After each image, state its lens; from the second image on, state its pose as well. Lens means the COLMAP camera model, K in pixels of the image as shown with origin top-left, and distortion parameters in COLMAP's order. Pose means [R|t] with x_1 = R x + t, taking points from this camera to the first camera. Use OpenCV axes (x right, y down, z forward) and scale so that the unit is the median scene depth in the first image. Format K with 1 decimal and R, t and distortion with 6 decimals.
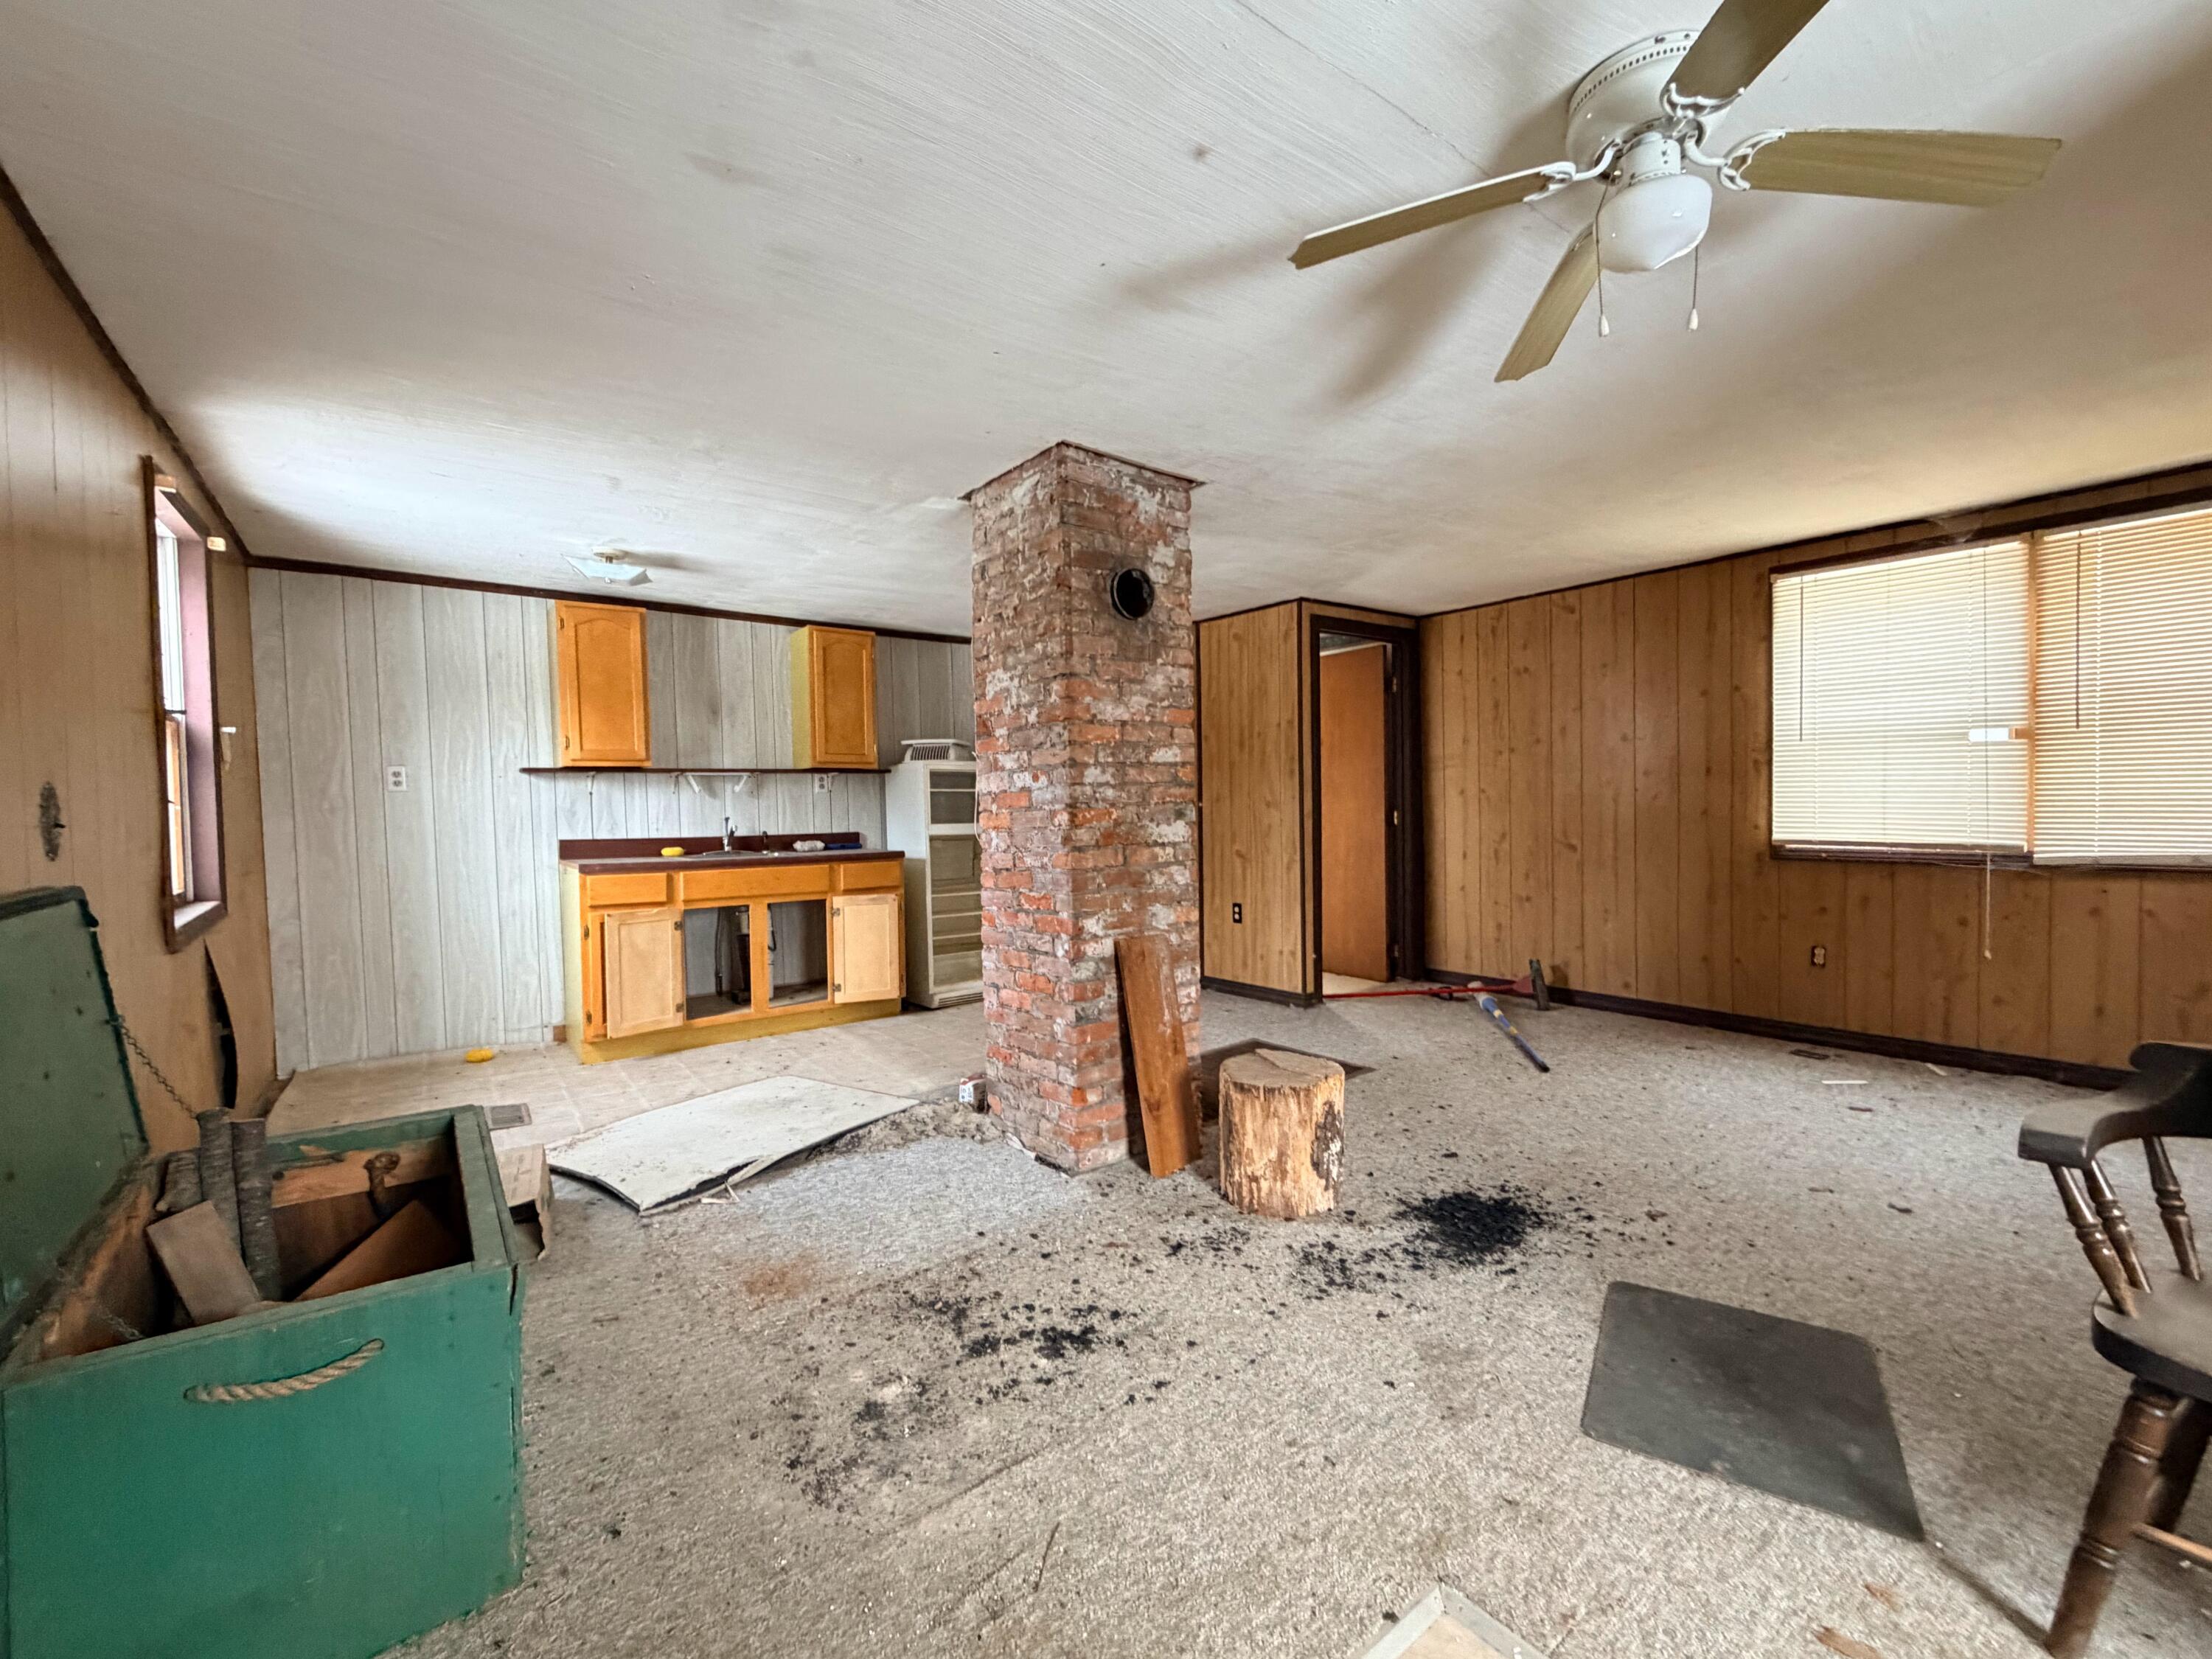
lens RADIAL K [[903.6, 0, 1103.8], [0, 903.6, 833.9], [0, 0, 1]] dist [0.001615, 0.000218]
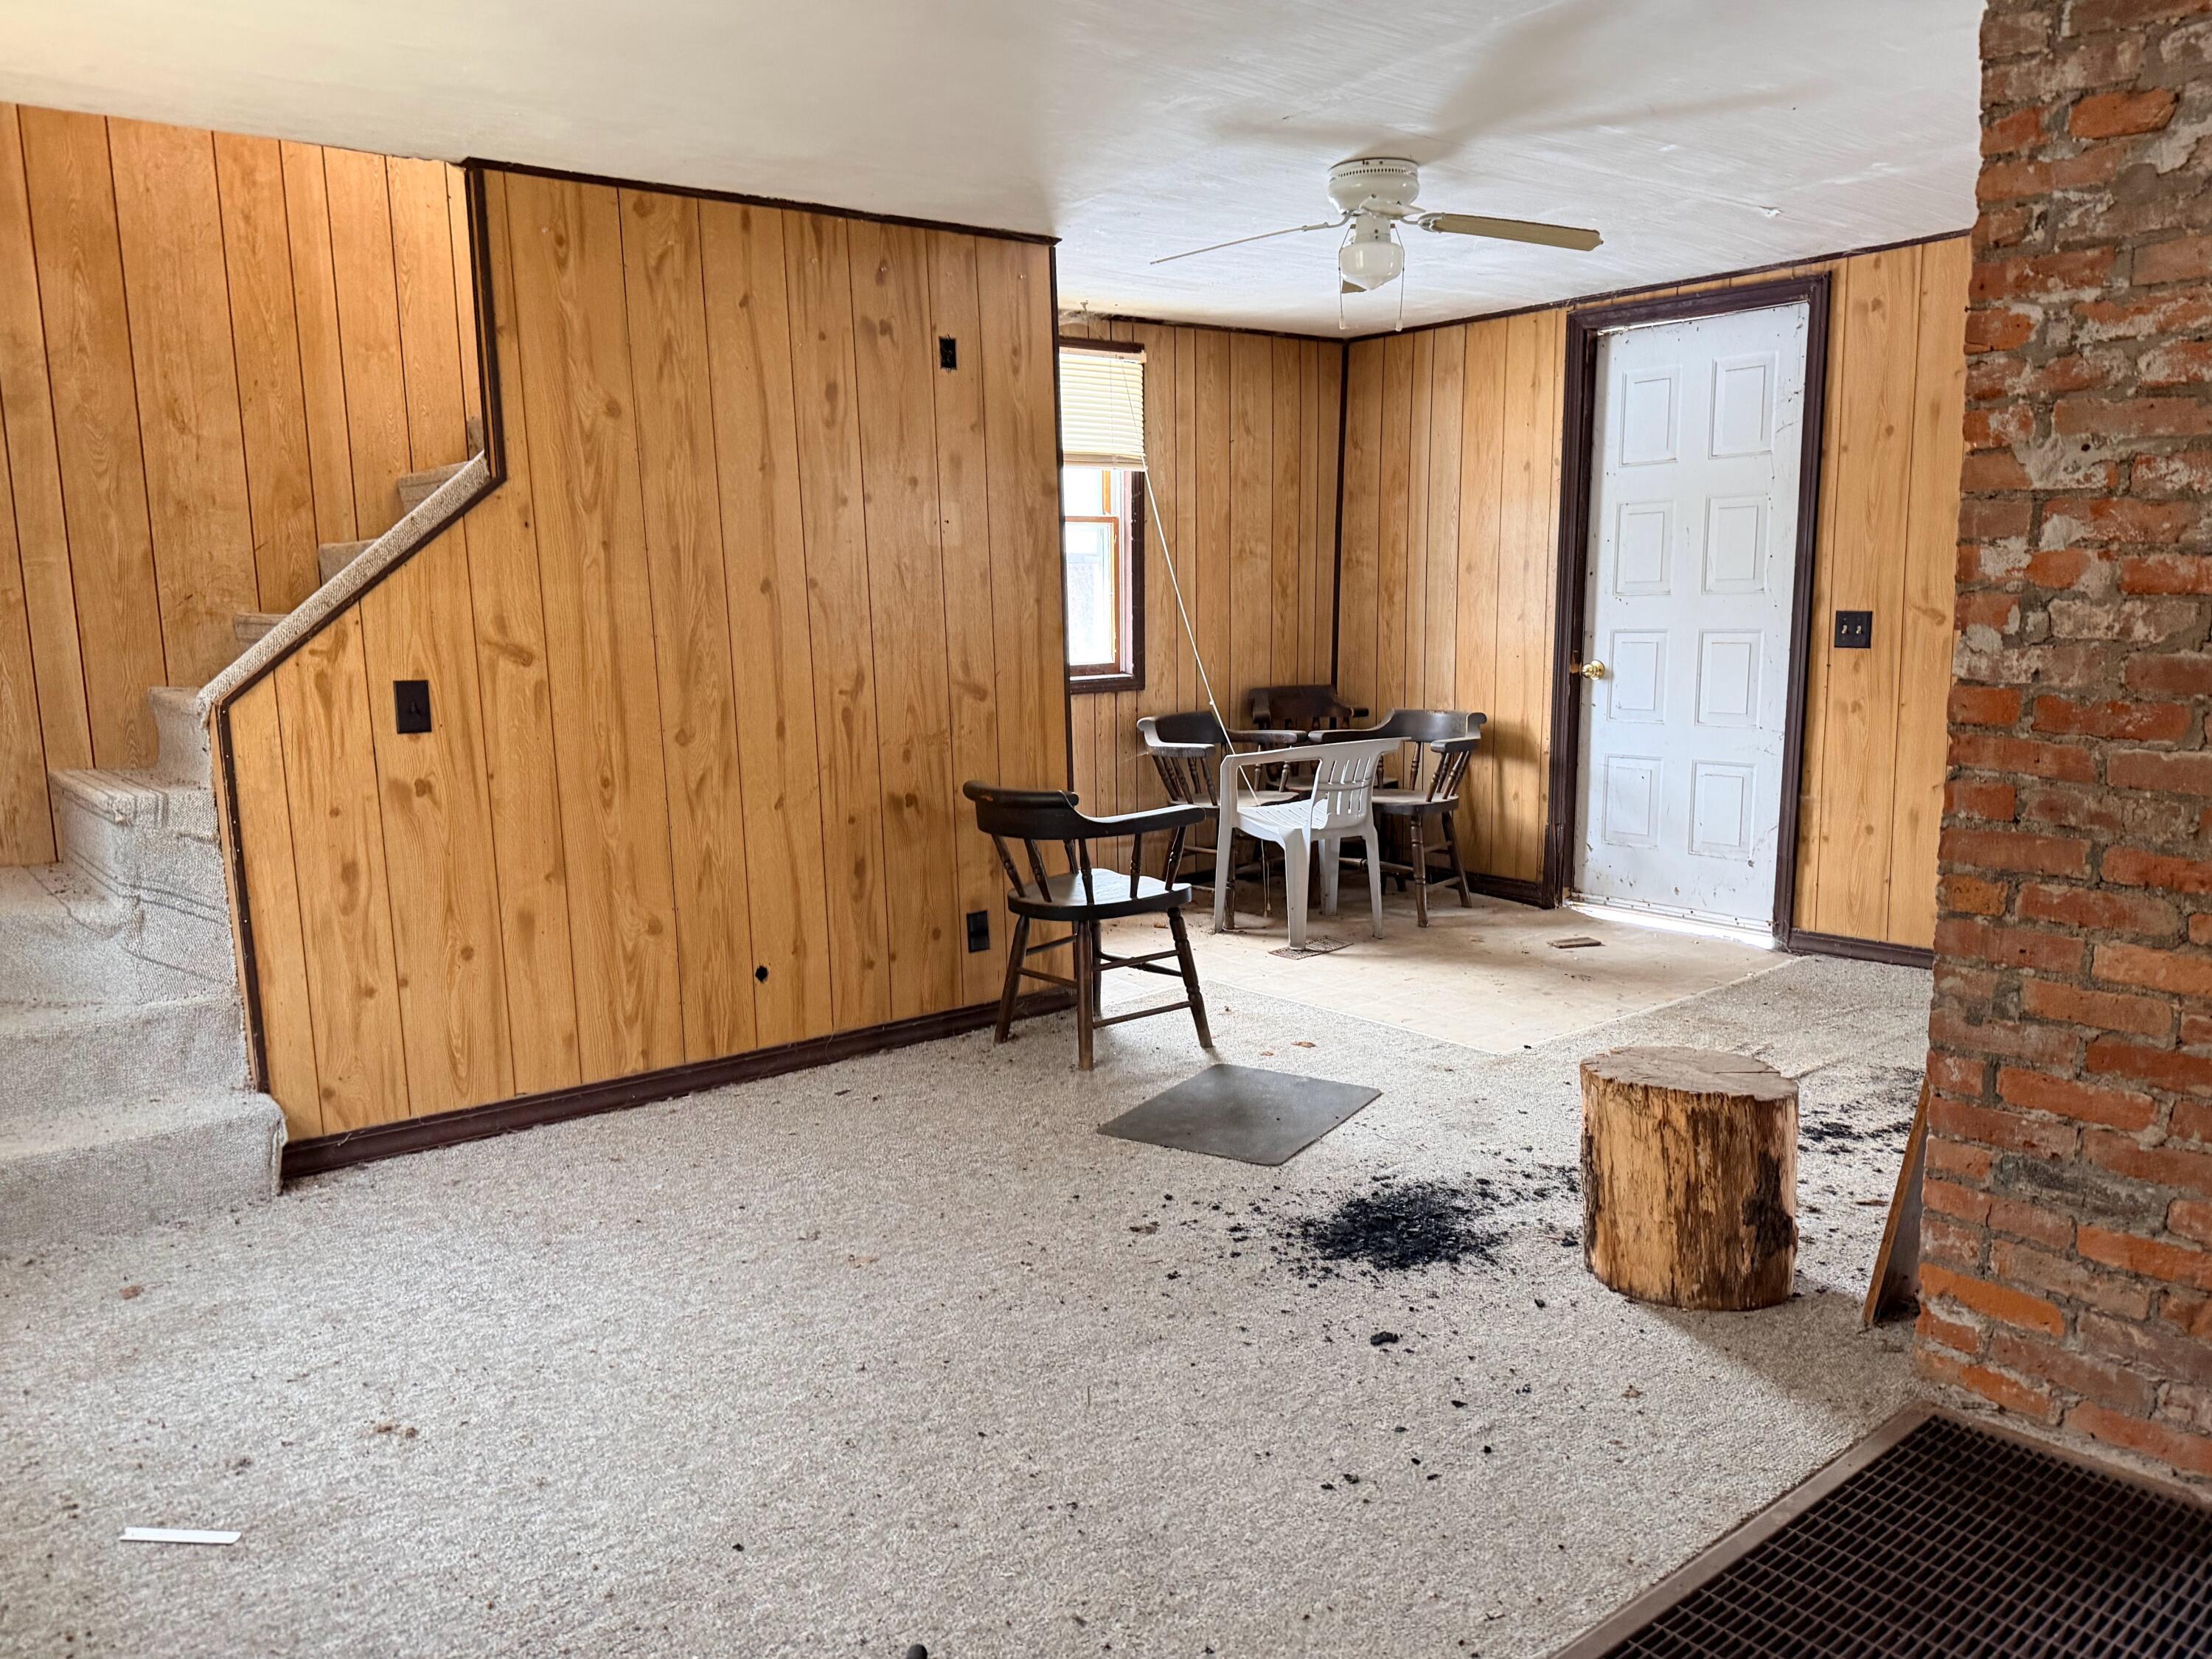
lens RADIAL K [[1556.6, 0, 1101.3], [0, 1556.6, 834.8], [0, 0, 1]] dist [0.012386, -0.000387]
pose [[-0.998810, 0.047894, -0.009214, 0.614241], [0.045201, 0.979968, 0.193959, -0.123289], [0.018319, 0.193312, -0.980966, 2.065171]]
